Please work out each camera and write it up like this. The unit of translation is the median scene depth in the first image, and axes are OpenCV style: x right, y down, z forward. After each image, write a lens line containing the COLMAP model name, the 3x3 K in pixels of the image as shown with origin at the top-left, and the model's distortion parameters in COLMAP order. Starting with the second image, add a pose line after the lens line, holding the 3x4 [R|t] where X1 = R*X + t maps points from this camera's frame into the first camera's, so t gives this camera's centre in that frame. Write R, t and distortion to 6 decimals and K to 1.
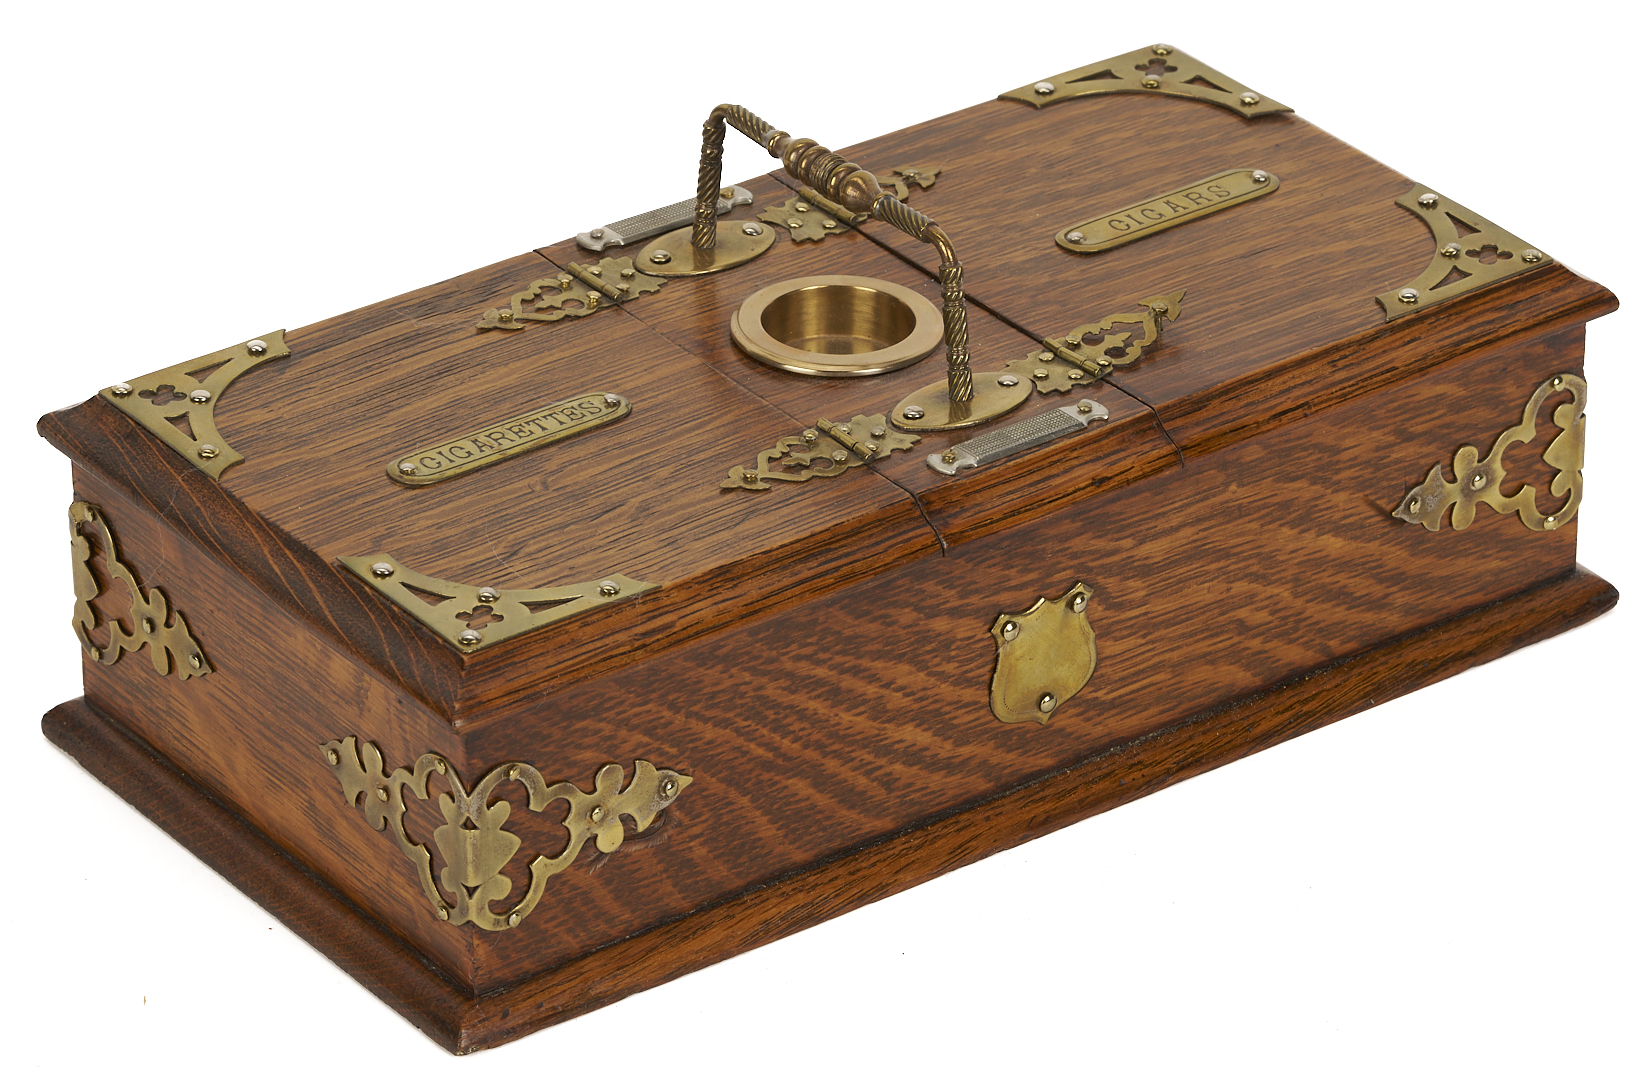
lens RADIAL K [[8409.1, 0, 829.0], [0, 8409.1, 539.6], [0, 0, 1]] dist [-0.156112, 0.000000]
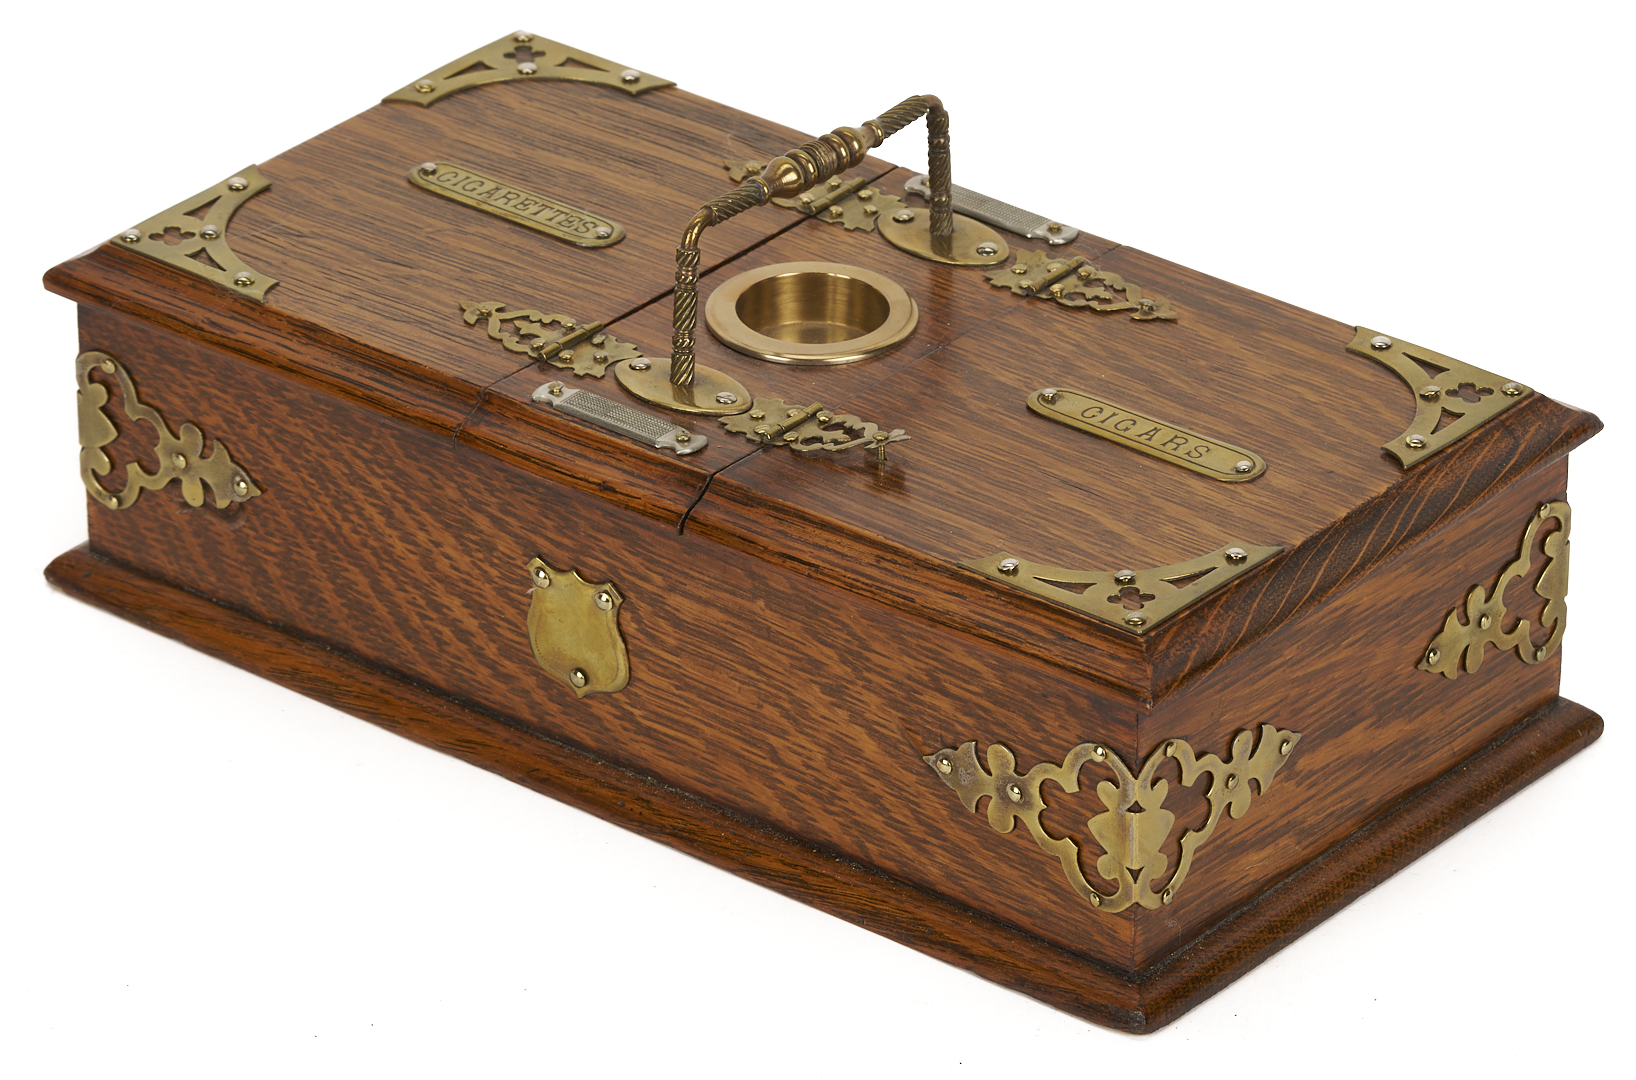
lens RADIAL K [[8744.6, 0, 815.1], [0, 8744.6, 540.4], [0, 0, 1]] dist [-0.129635, 0.000000]
pose [[0.242347, 0.462583, -0.852810, 0.918349], [-0.464350, 0.827099, 0.316679, -0.339053], [0.851849, 0.319256, 0.415246, 0.582607]]
